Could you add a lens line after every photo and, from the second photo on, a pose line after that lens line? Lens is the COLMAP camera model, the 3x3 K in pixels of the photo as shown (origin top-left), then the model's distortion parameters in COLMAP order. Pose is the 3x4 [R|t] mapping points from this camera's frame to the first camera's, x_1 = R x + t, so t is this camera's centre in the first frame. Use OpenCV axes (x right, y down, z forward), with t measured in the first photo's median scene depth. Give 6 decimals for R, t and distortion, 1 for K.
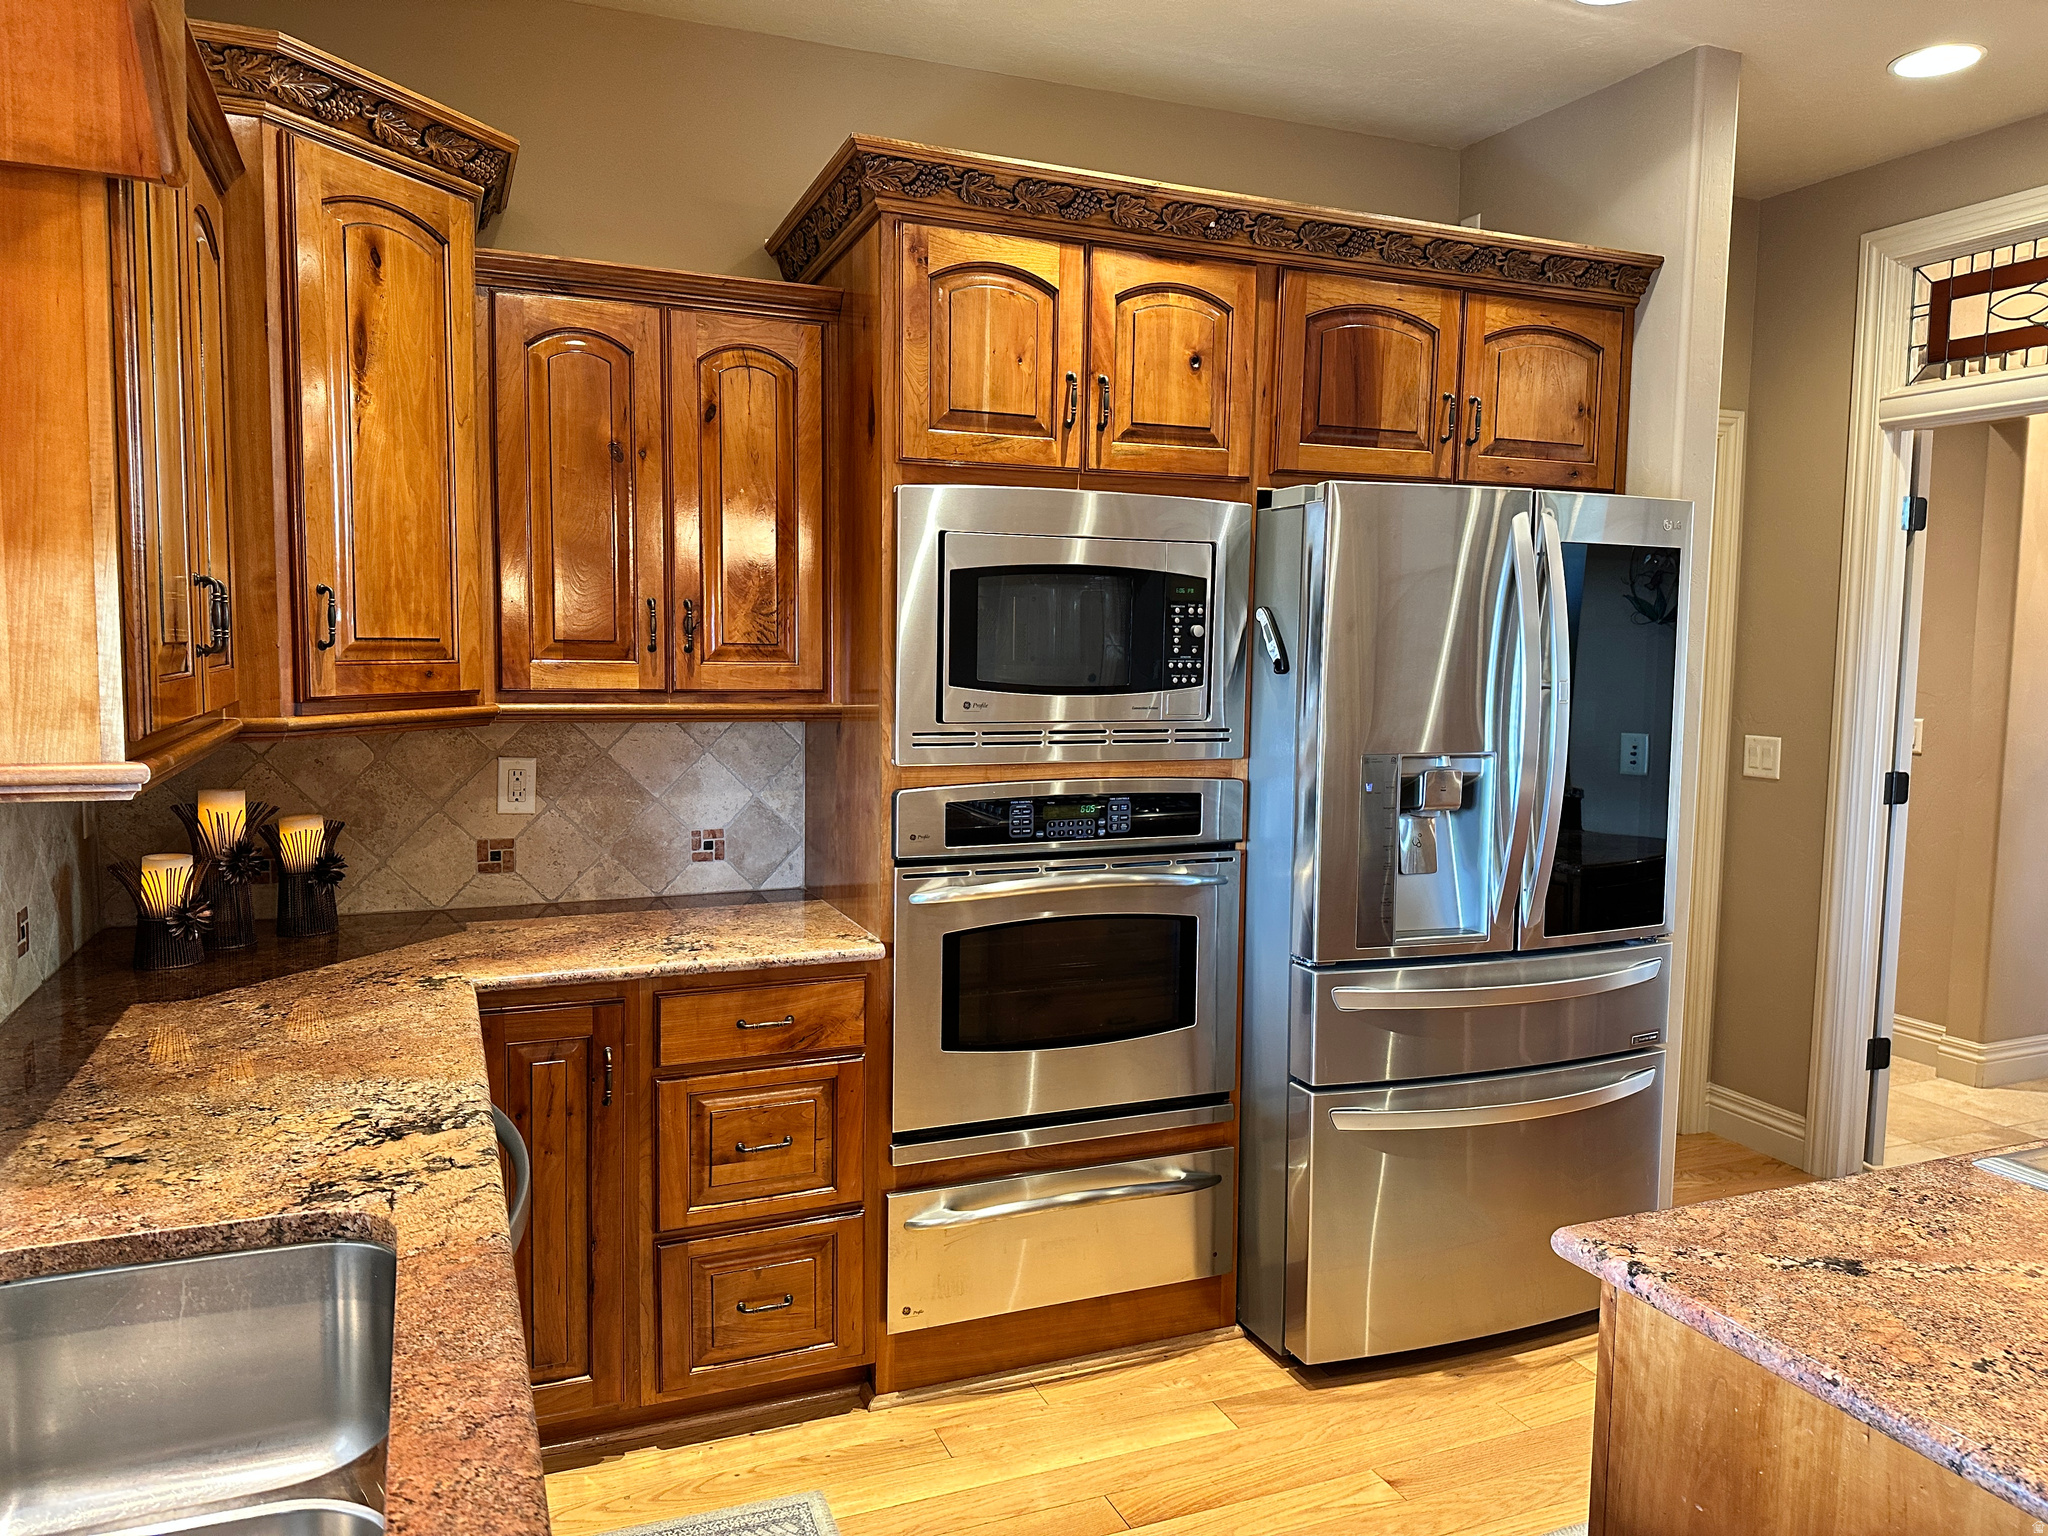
lens RADIAL K [[1441.2, 0, 1063.6], [0, 1441.2, 781.6], [0, 0, 1]] dist [0.061262, -0.066278]
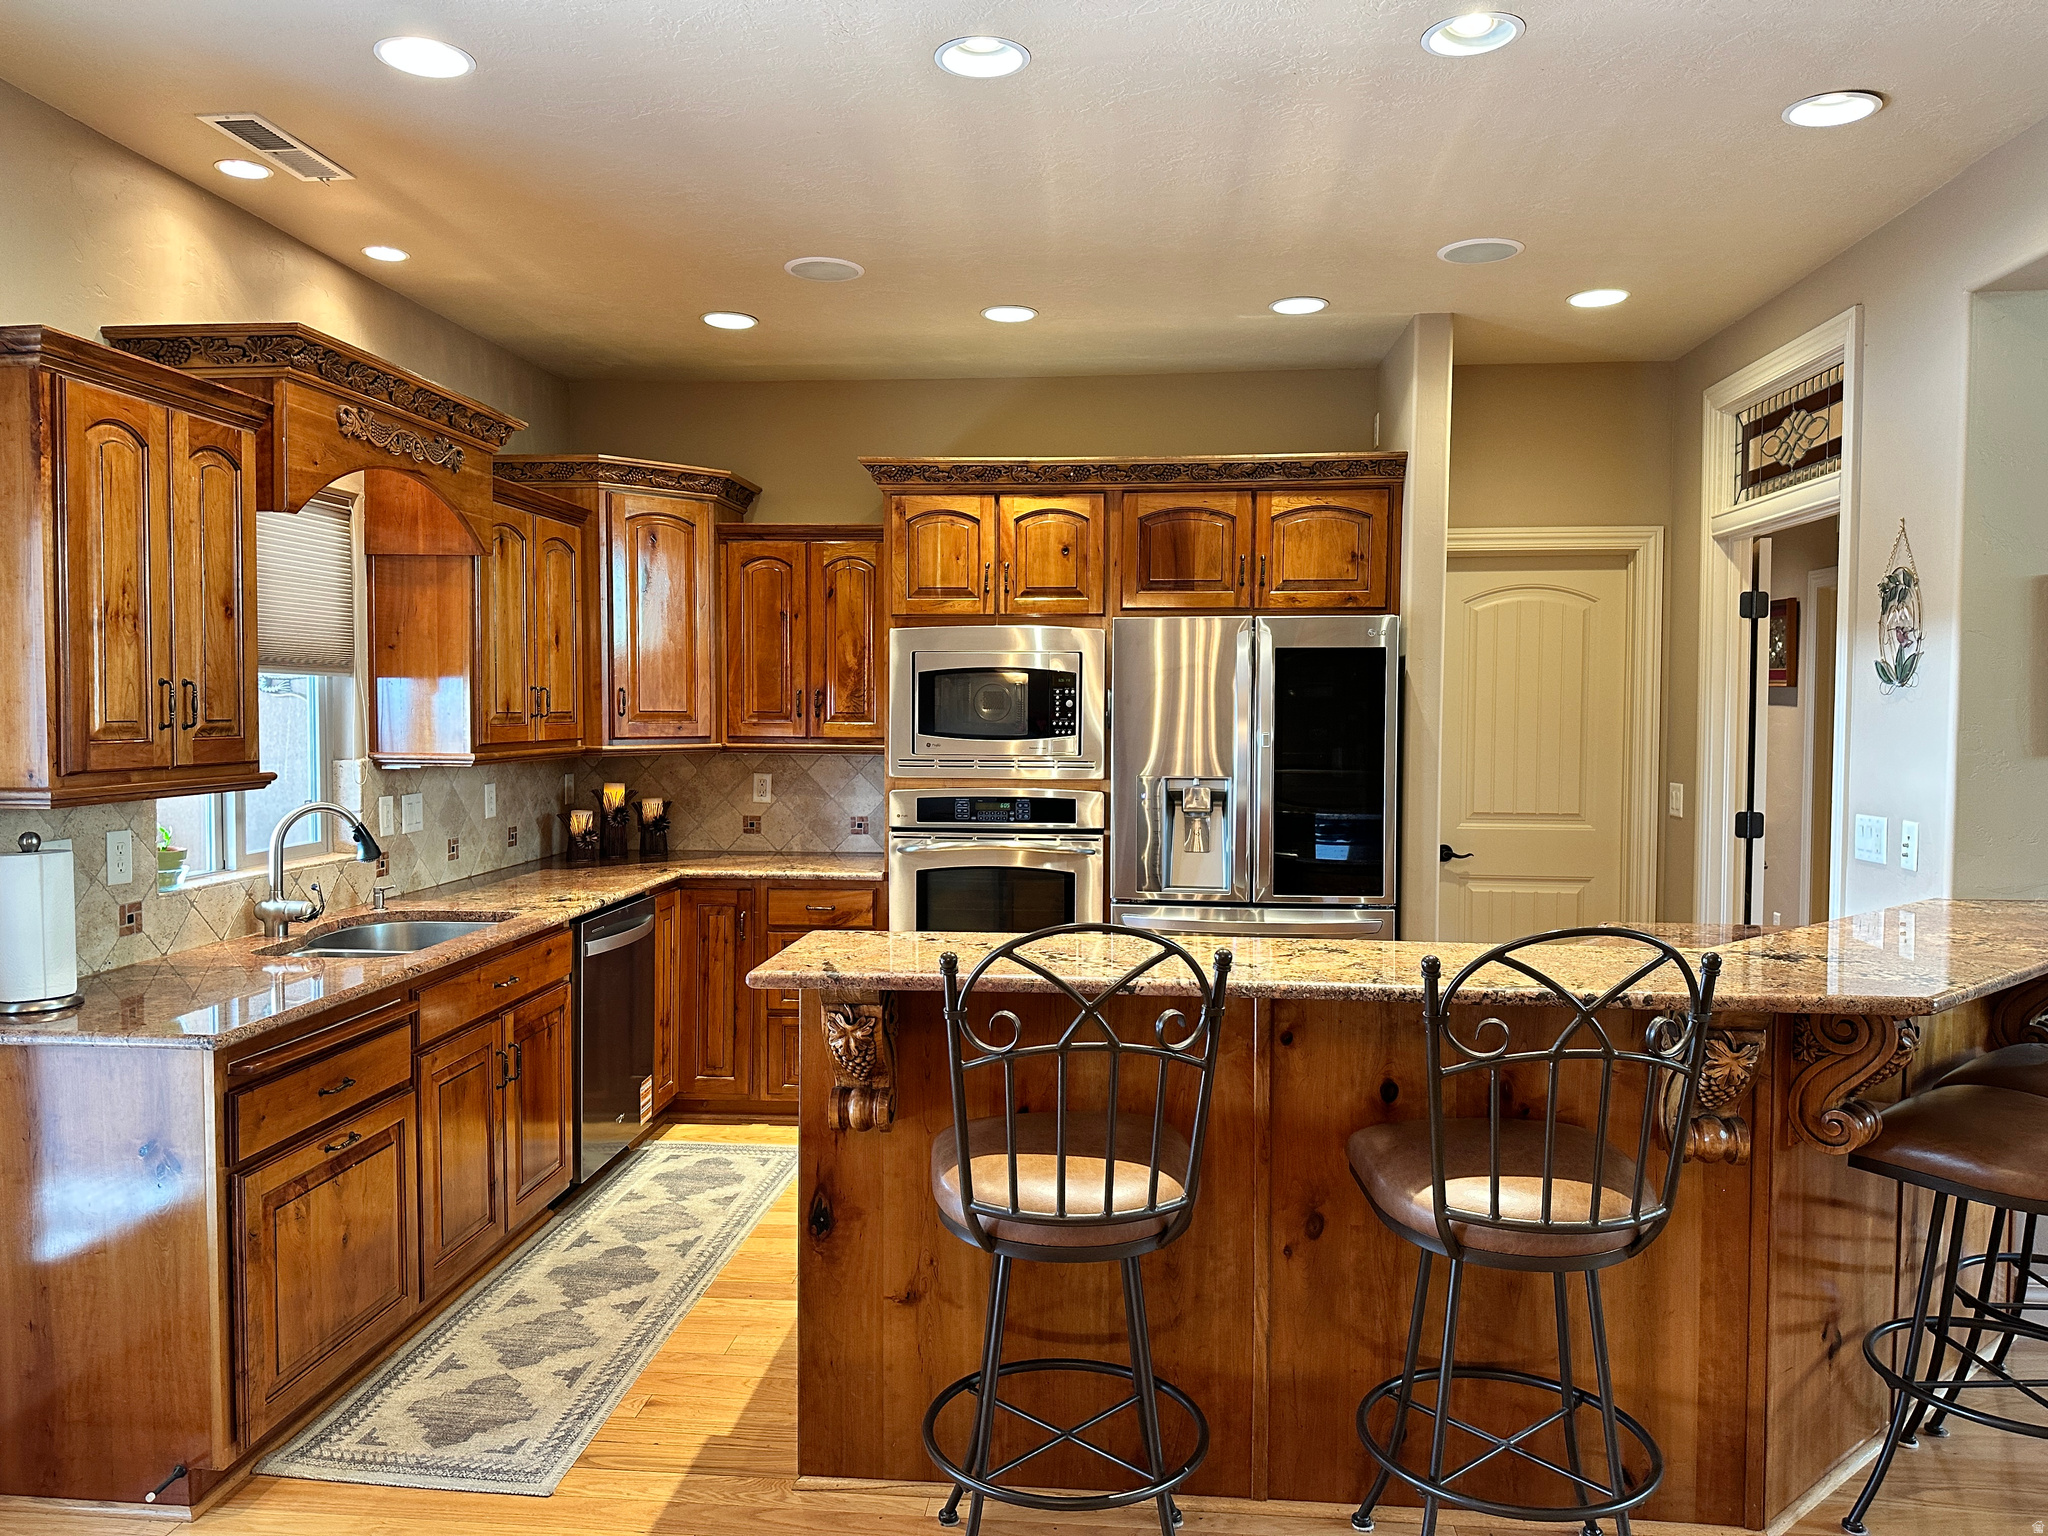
lens RADIAL K [[1441.2, 0, 1038.6], [0, 1441.2, 767.3], [0, 0, 1]] dist [0.061262, -0.066278]
pose [[0.886744, 0.012271, -0.462098, 0.873957], [-0.039531, 0.997999, -0.049356, 0.058643], [0.460568, 0.062033, 0.885454, -0.543024]]
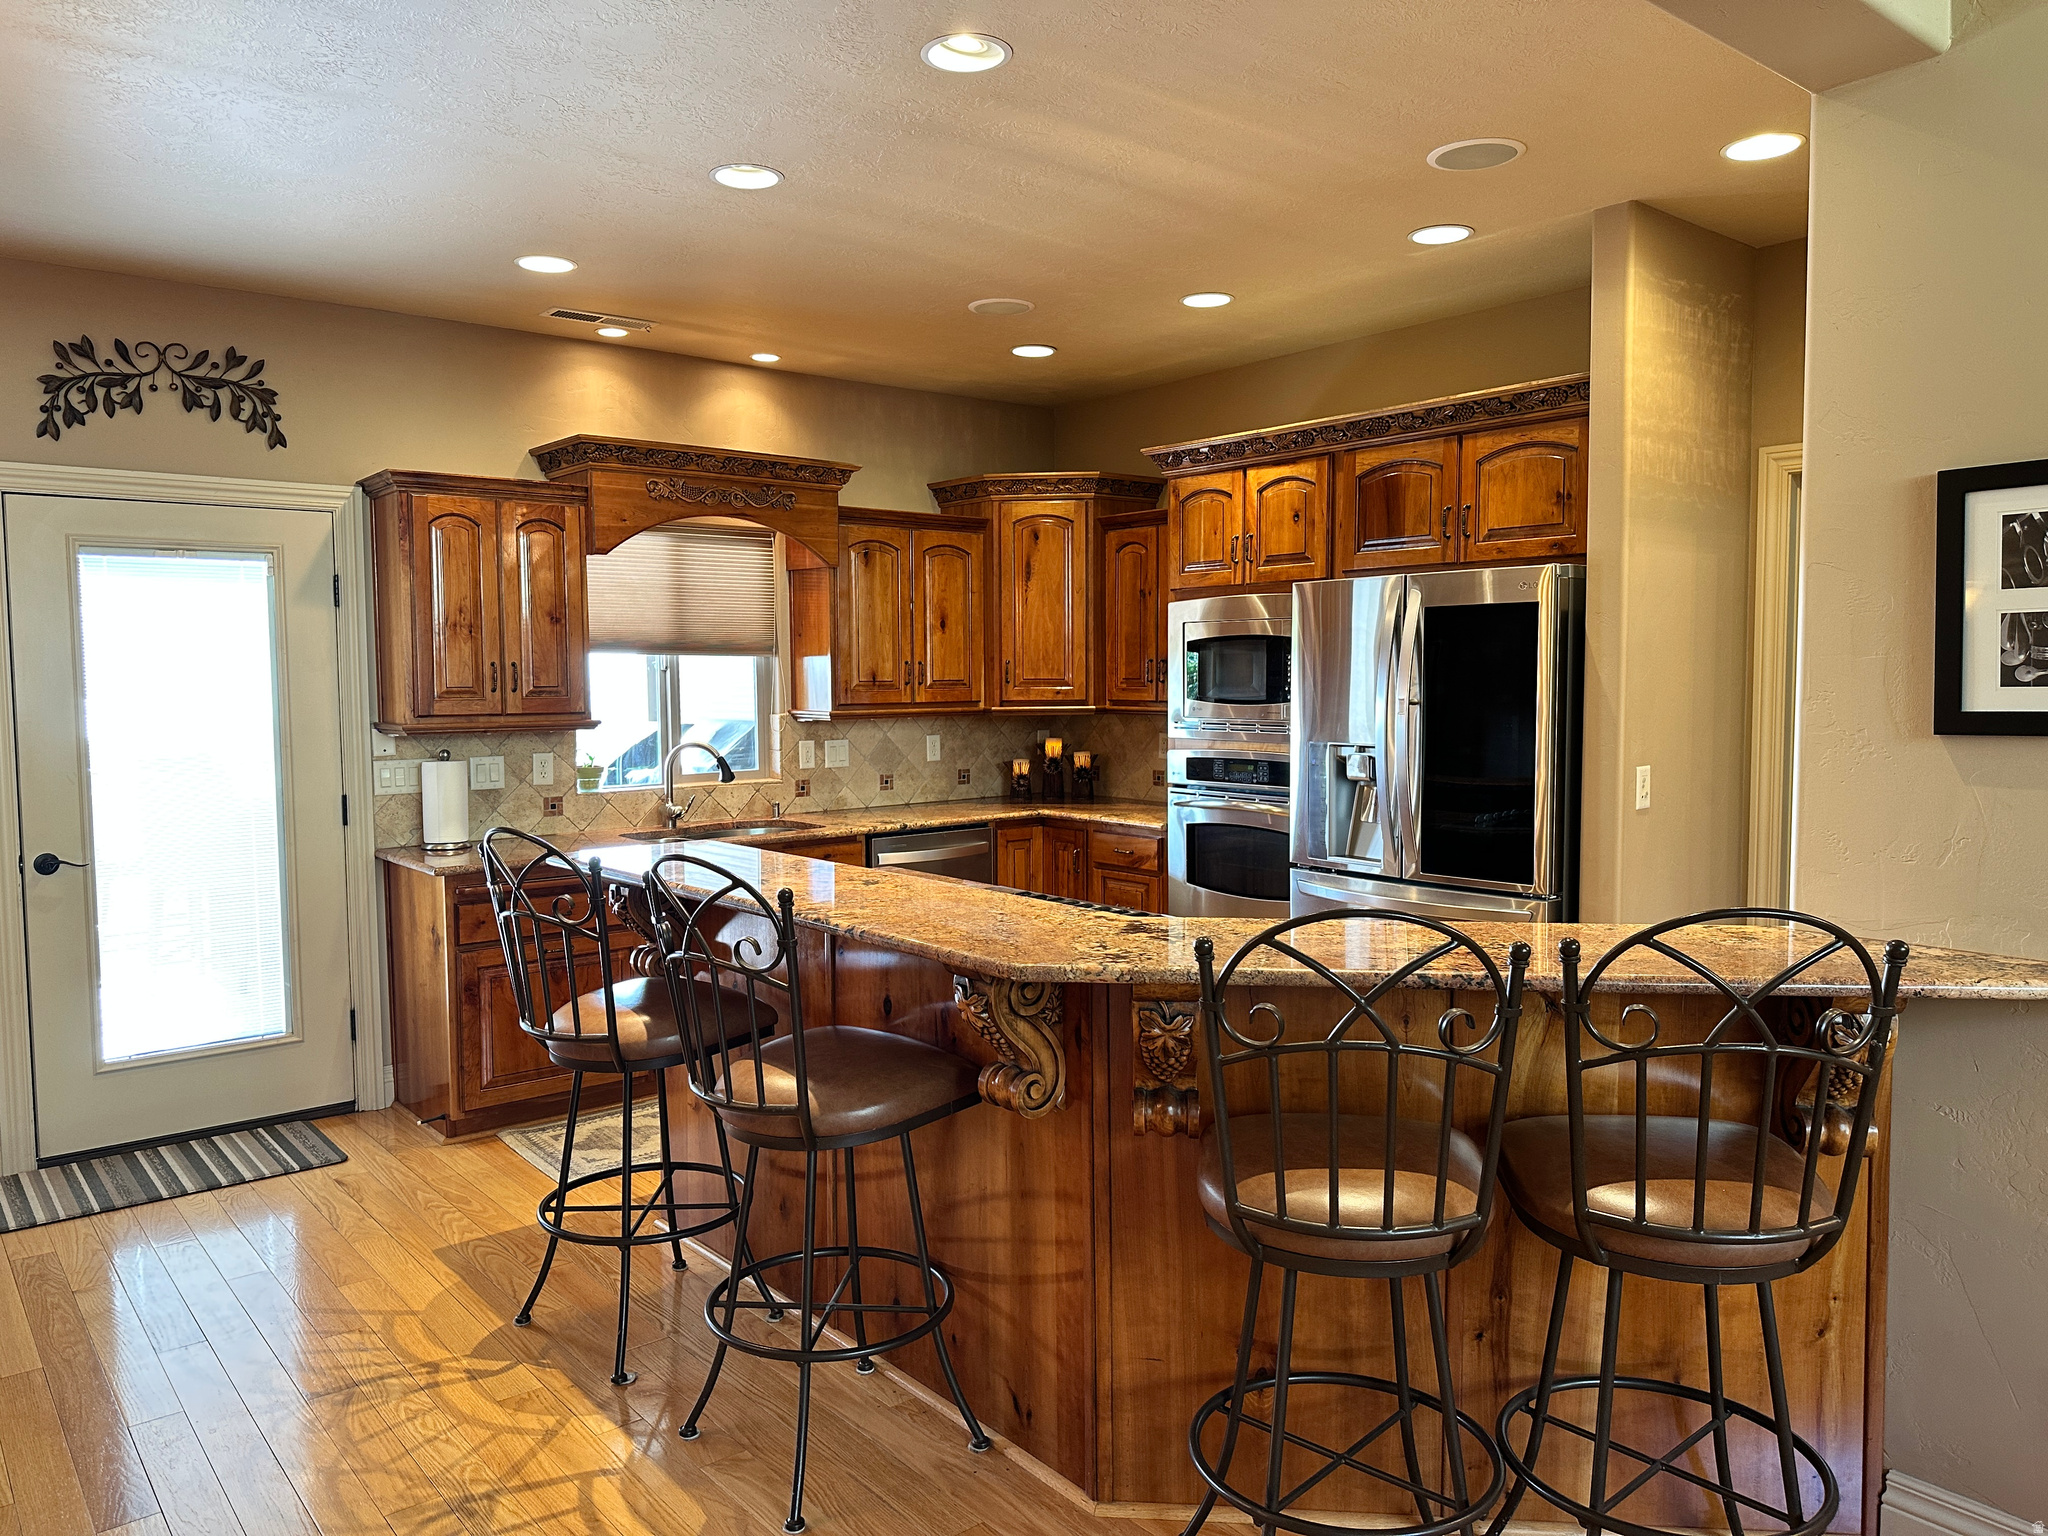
lens RADIAL K [[1441.2, 0, 1024.8], [0, 1441.2, 777.5], [0, 0, 1]] dist [0.061262, -0.066278]
pose [[0.287229, 0.058253, -0.956089, 1.704855], [-0.084920, 0.995767, 0.035159, -0.008141], [0.954090, 0.071092, 0.290960, 0.195641]]
